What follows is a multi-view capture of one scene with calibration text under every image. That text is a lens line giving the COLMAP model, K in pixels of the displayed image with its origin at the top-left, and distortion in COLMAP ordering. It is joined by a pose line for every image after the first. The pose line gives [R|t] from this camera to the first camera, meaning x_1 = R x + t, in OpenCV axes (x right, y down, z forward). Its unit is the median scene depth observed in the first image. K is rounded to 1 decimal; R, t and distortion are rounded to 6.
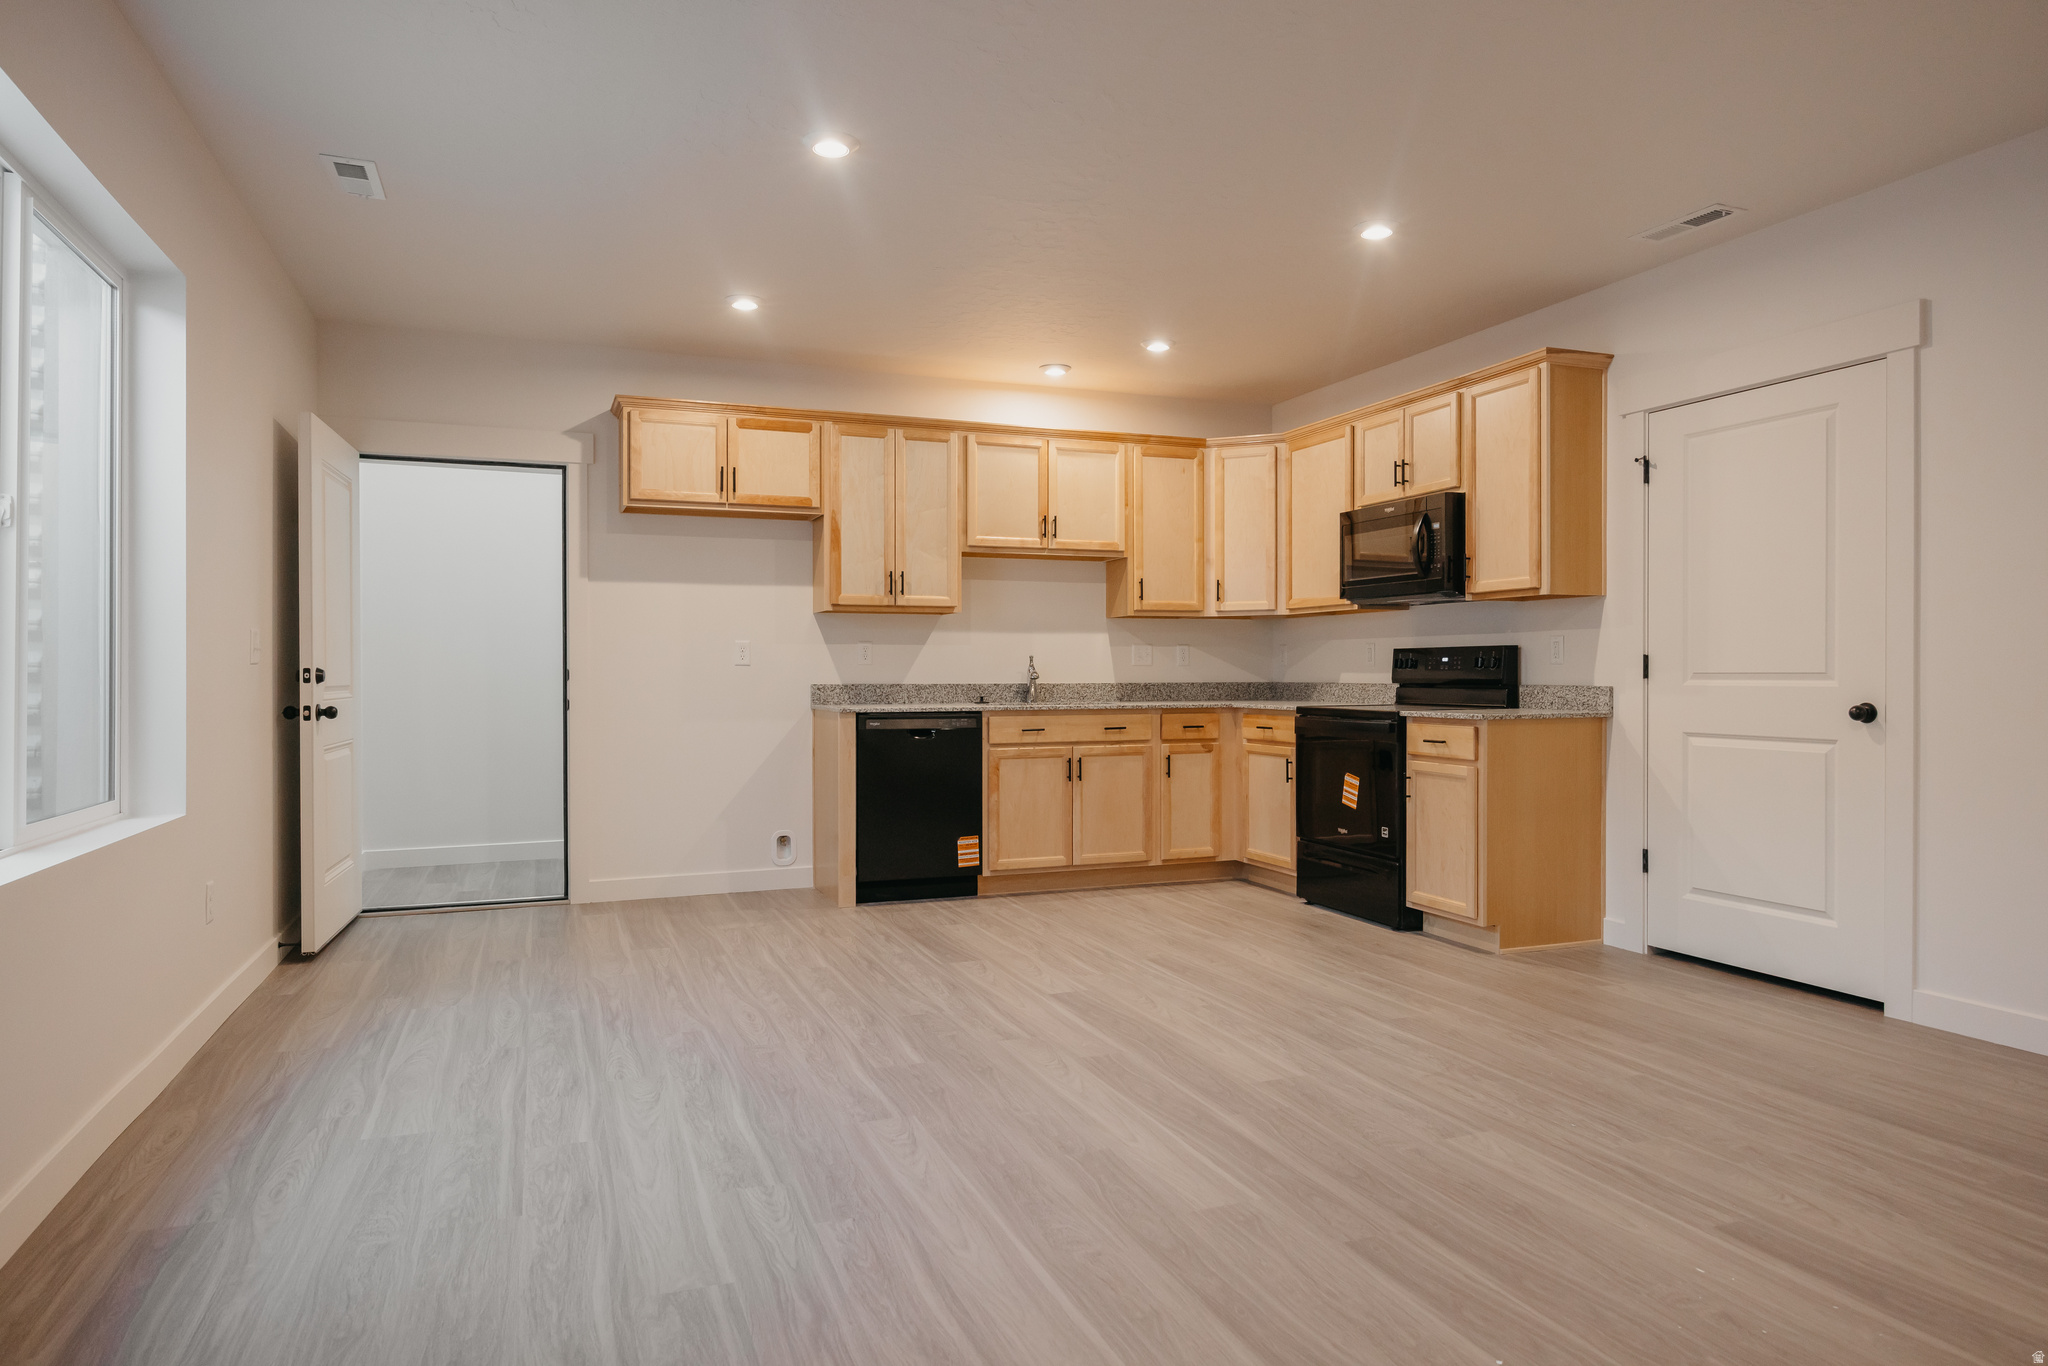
lens RADIAL K [[1286.1, 0, 1024.0], [0, 1286.1, 683.0], [0, 0, 1]] dist [-0.005635, -0.001935]
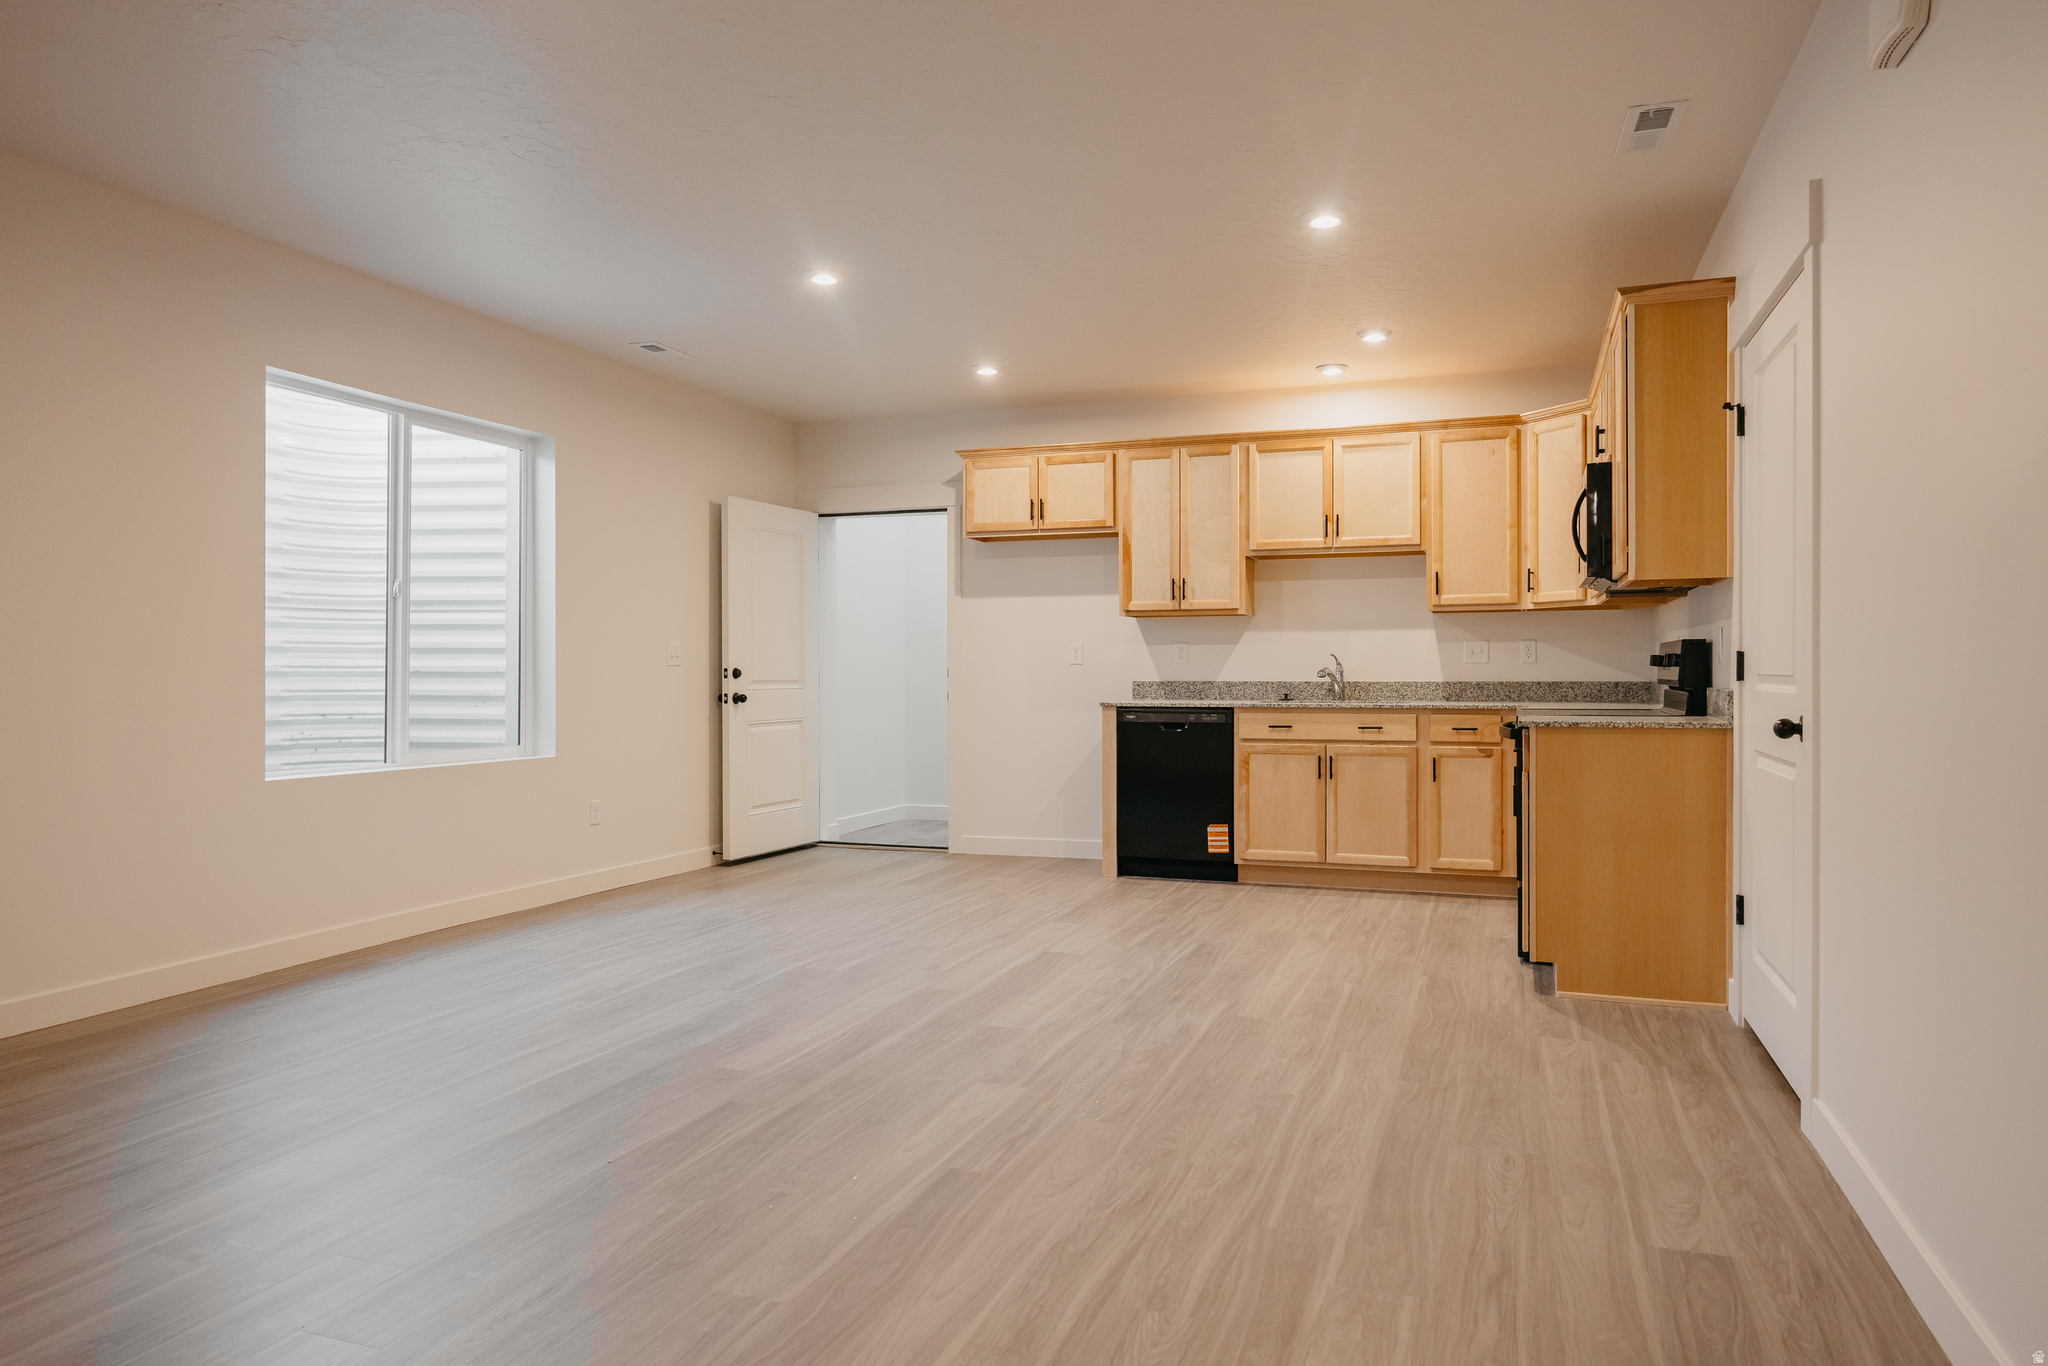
lens RADIAL K [[1329.9, 0, 1016.8], [0, 1329.9, 676.1], [0, 0, 1]] dist [-0.021940, -0.000032]
pose [[0.734086, 0.003813, -0.679046, 0.576680], [-0.004061, 0.999991, 0.001225, -0.004466], [0.679044, 0.001858, 0.734095, 0.076291]]
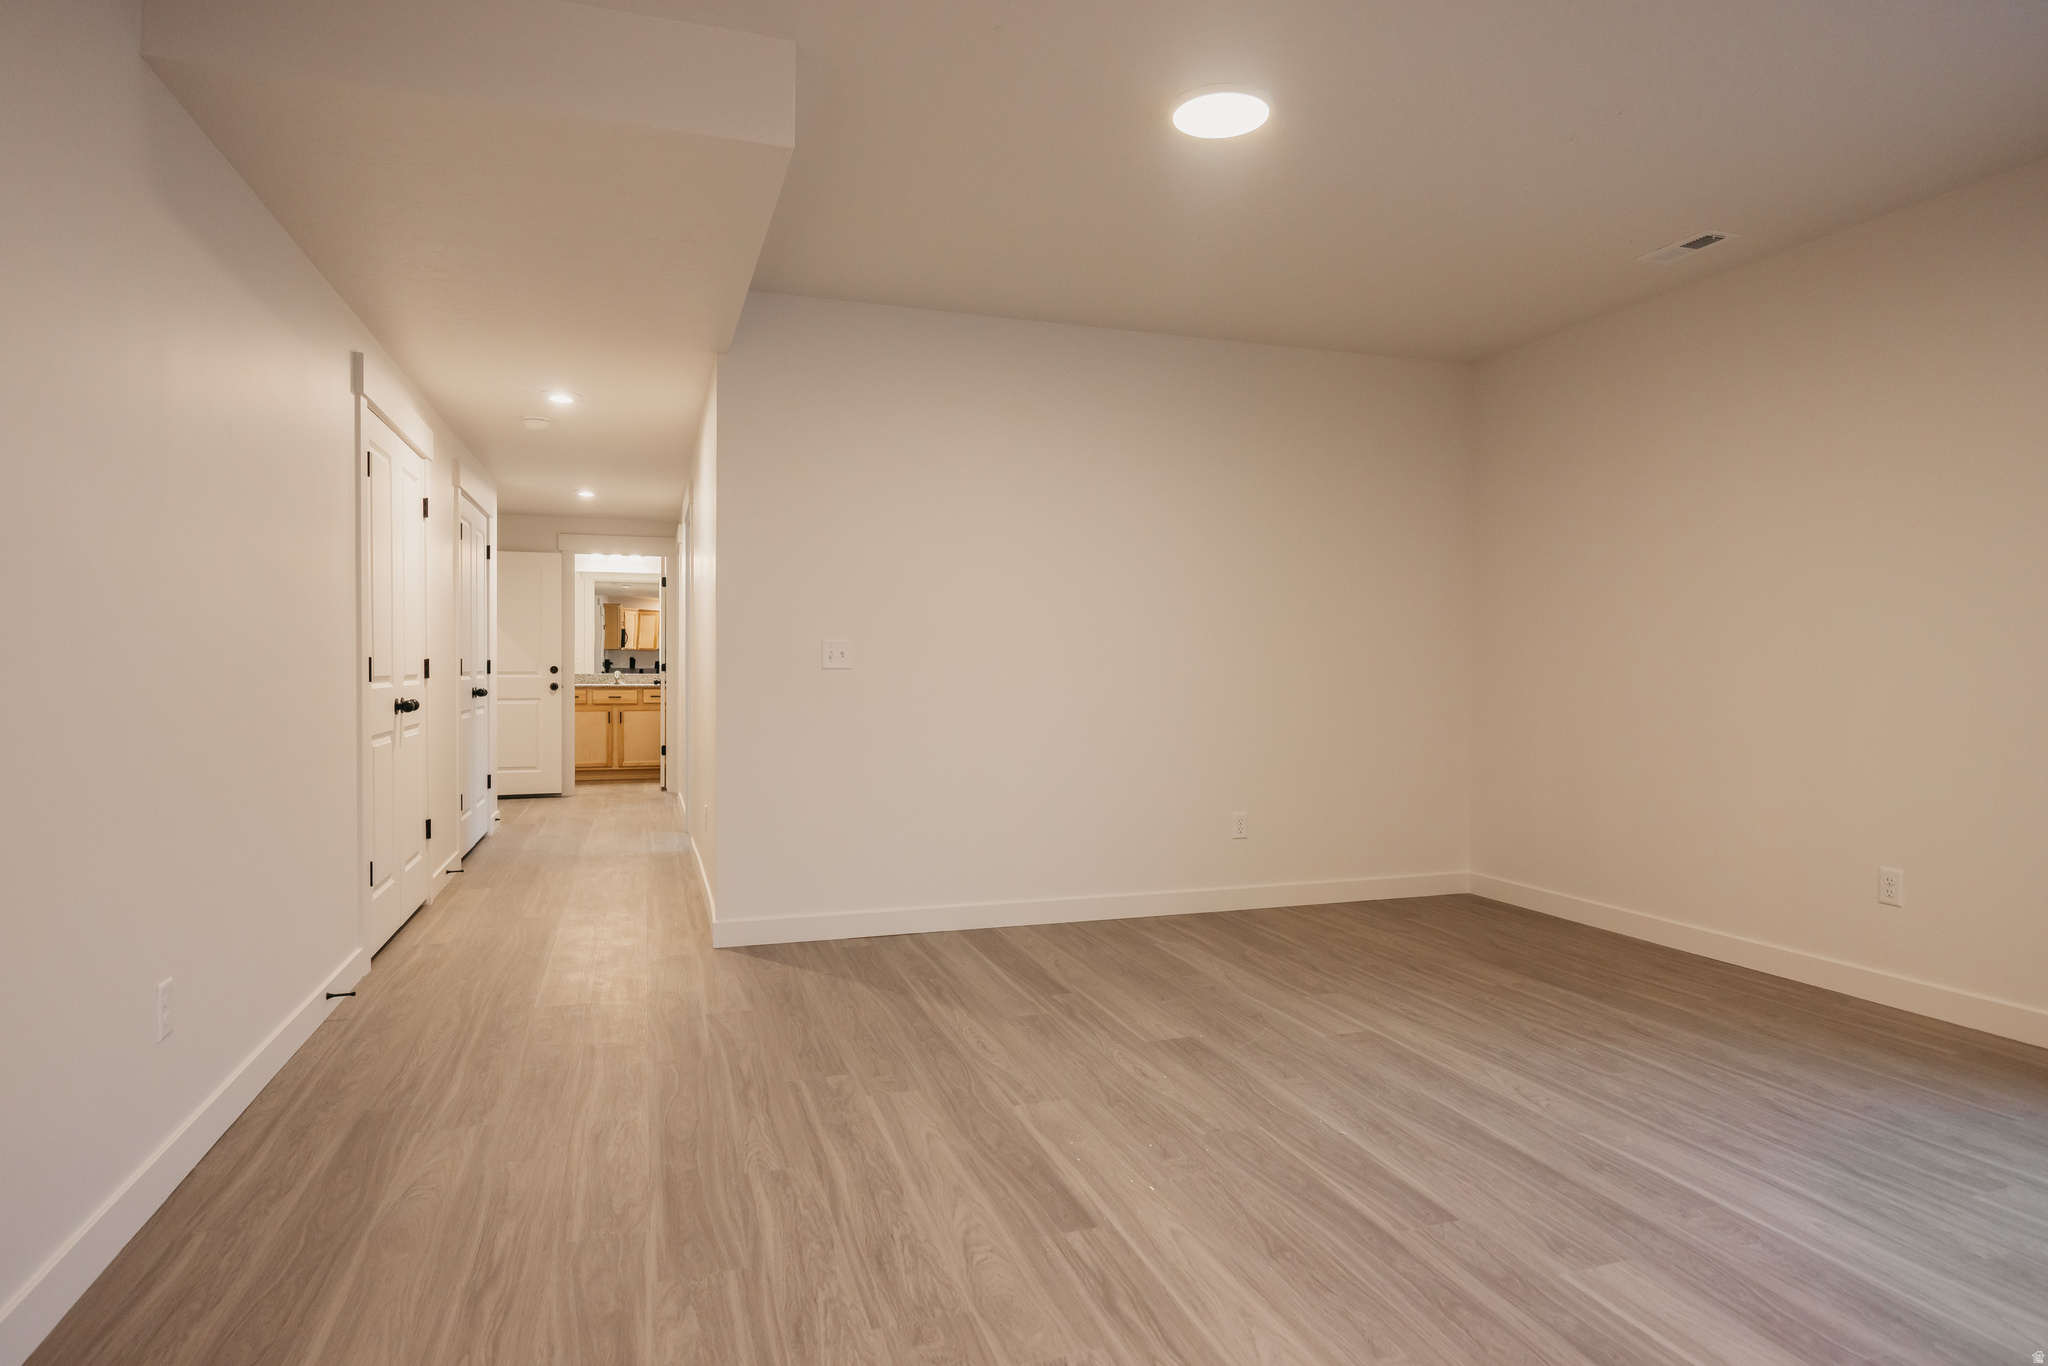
lens RADIAL K [[1121.4, 0, 1033.3], [0, 1121.4, 681.4], [0, 0, 1]] dist [0.002082, -0.000550]
pose [[-0.998519, -0.000134, 0.054413, 0.227041], [0.001109, 0.999739, 0.022821, -0.015141], [-0.054402, 0.022847, -0.998258, 0.797971]]
